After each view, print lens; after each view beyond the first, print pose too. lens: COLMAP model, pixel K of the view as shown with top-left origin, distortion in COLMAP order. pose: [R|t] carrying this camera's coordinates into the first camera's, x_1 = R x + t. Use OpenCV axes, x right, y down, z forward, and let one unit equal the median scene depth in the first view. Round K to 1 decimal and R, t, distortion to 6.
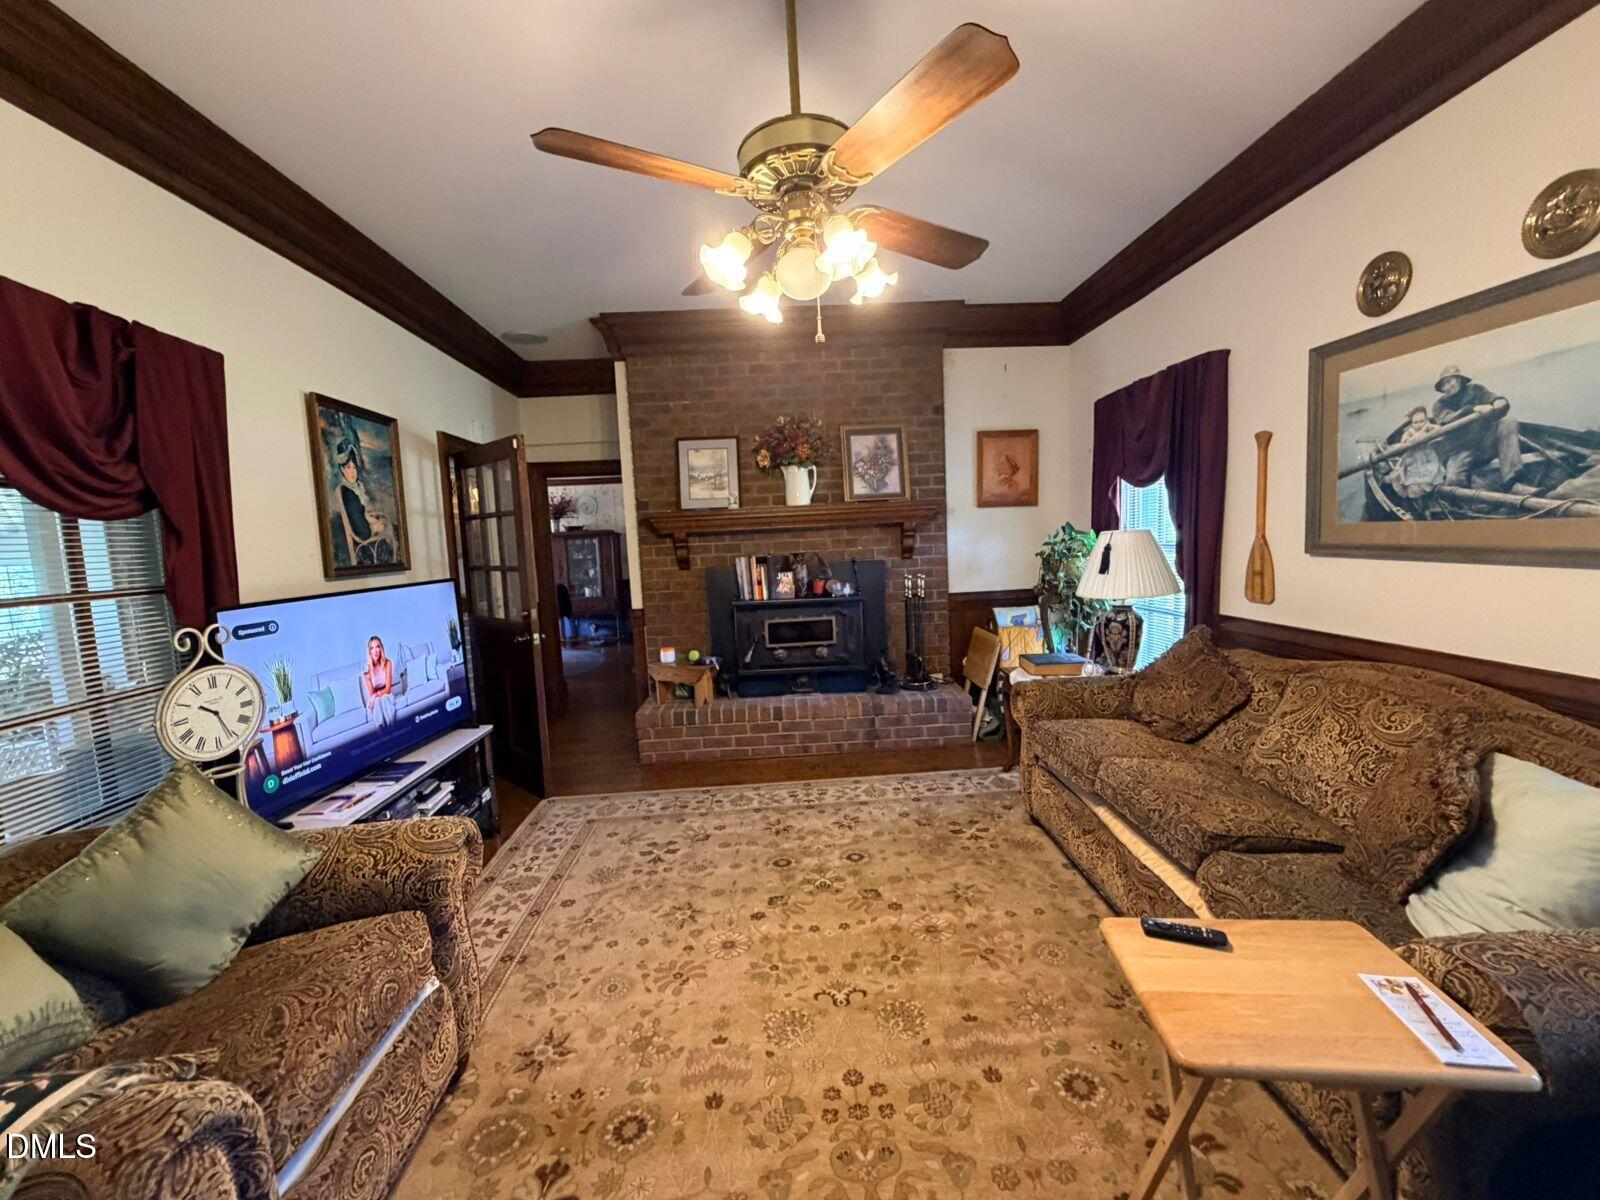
lens RADIAL K [[640.9, 0, 801.2], [0, 640.9, 602.5], [0, 0, 1]] dist [-0.004108, 0.000791]
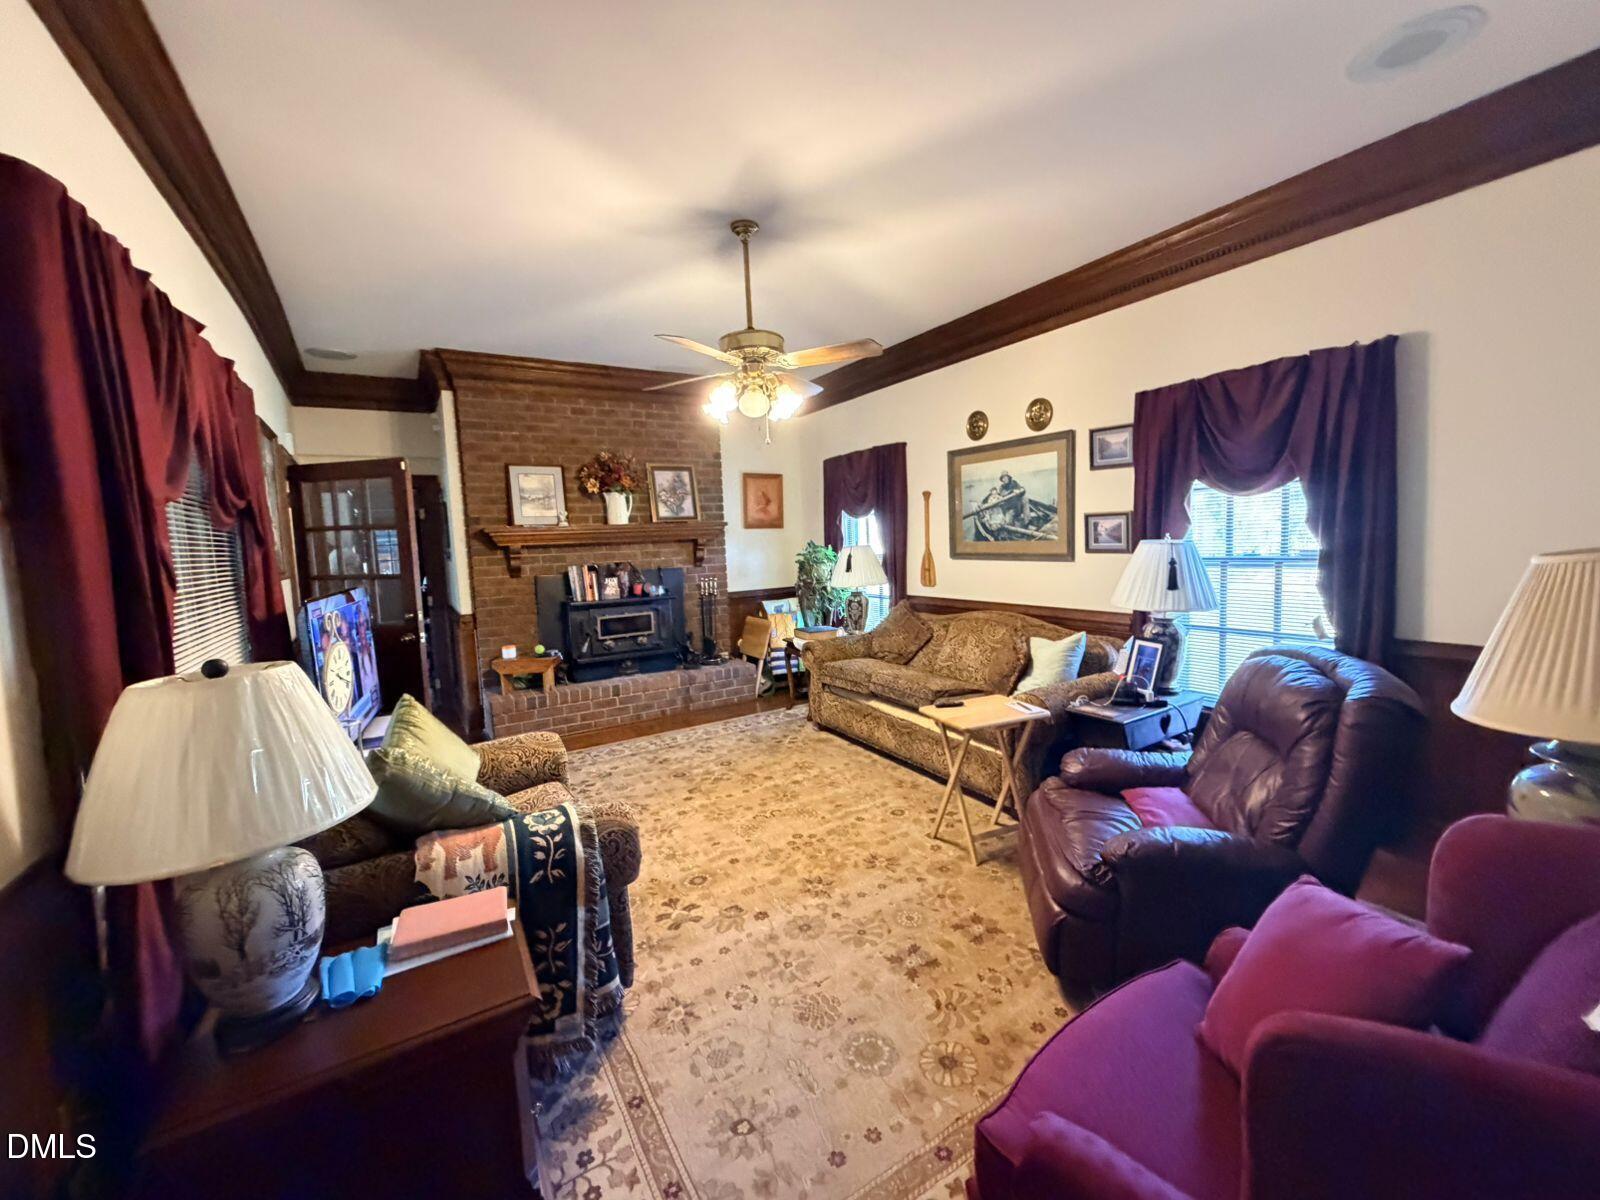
lens RADIAL K [[640.9, 0, 797.1], [0, 640.9, 605.2], [0, 0, 1]] dist [-0.004108, 0.000791]
pose [[0.874309, -0.037370, 0.483929, -0.410954], [0.047977, 0.998803, -0.009550, 0.045931], [-0.482992, 0.031567, 0.875055, -0.336676]]
